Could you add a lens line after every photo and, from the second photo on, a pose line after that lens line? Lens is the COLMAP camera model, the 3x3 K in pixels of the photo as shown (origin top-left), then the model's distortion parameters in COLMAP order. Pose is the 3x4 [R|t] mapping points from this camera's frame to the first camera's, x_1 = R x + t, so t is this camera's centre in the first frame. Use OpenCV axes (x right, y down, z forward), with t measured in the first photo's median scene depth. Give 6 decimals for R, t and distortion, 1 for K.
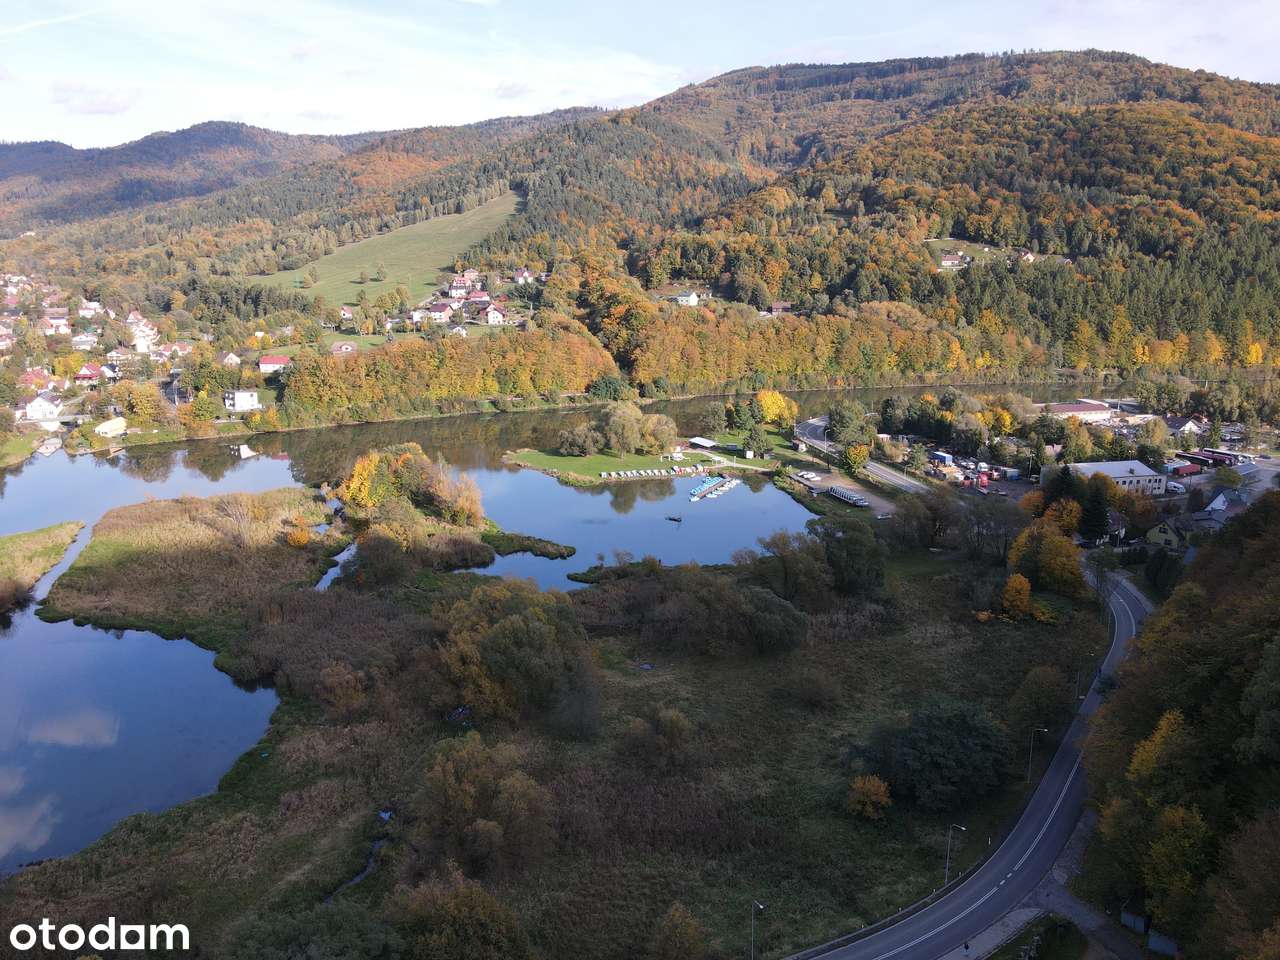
lens RADIAL K [[945.4, 0, 634.9], [0, 945.4, 480.4], [0, 0, 1]] dist [0.014392, 0.001618]
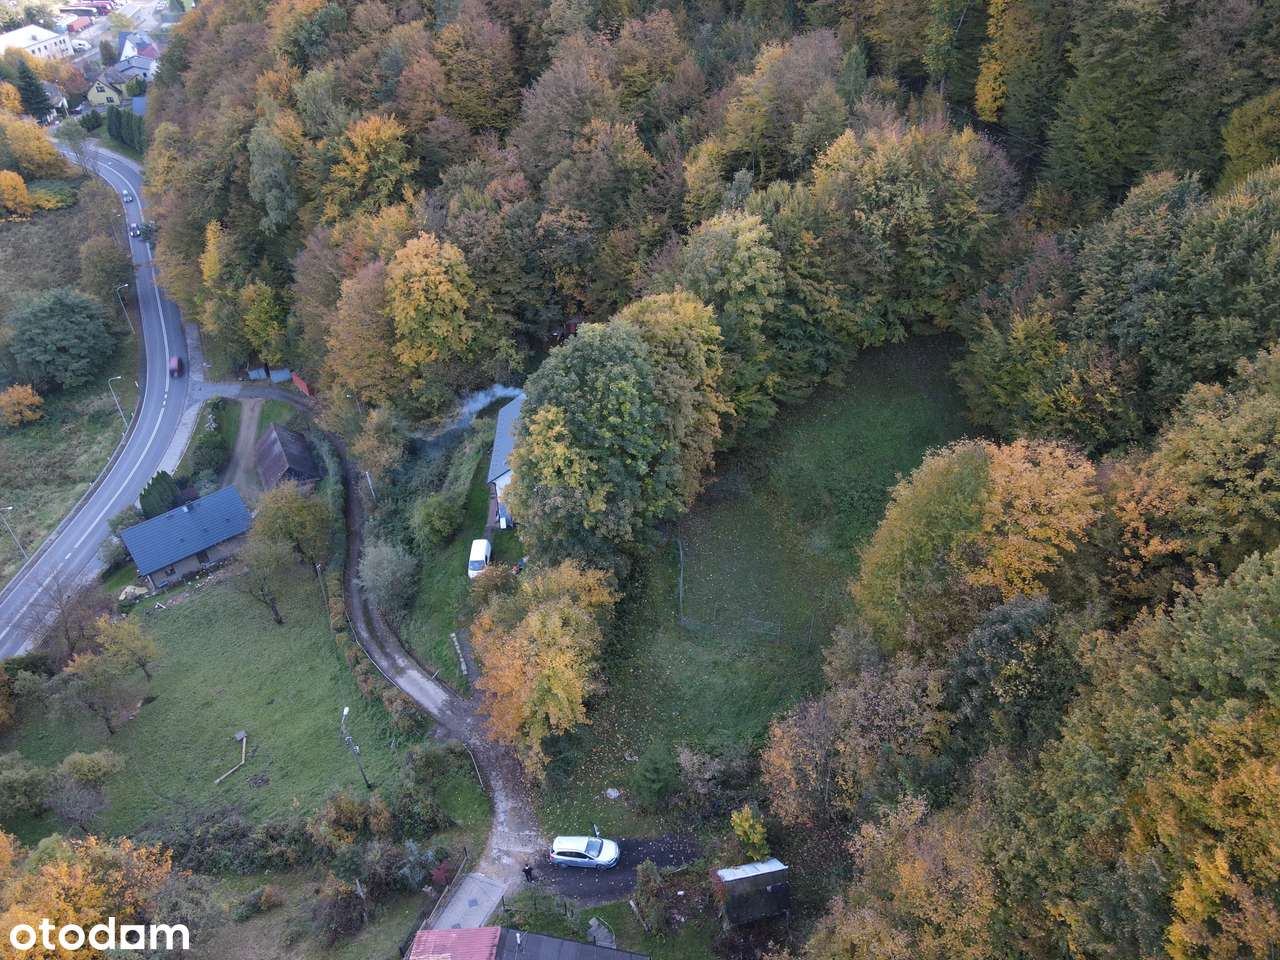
lens RADIAL K [[945.4, 0, 637.6], [0, 945.4, 484.1], [0, 0, 1]] dist [0.014392, 0.001618]
pose [[0.486812, -0.546672, 0.681295, -0.080529], [0.210412, 0.830376, 0.515947, -0.003038], [-0.847786, -0.107816, 0.519264, -0.073081]]
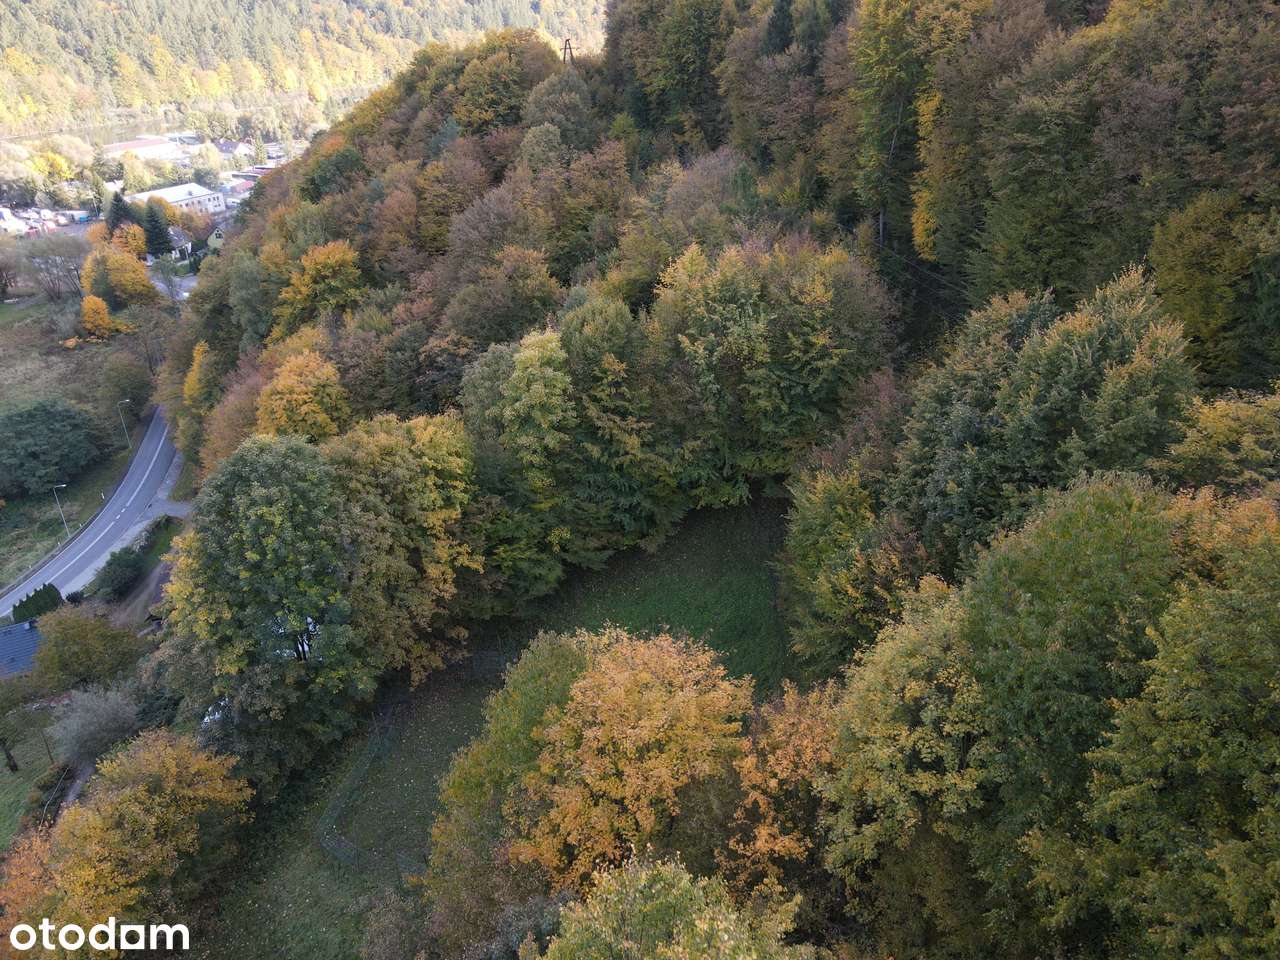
lens RADIAL K [[945.4, 0, 640.3], [0, 945.4, 484.9], [0, 0, 1]] dist [0.014392, 0.001618]
pose [[0.643951, -0.364223, 0.672807, 0.003475], [0.187743, 0.927748, 0.322545, 0.040112], [-0.741674, -0.081389, 0.665805, -0.112433]]
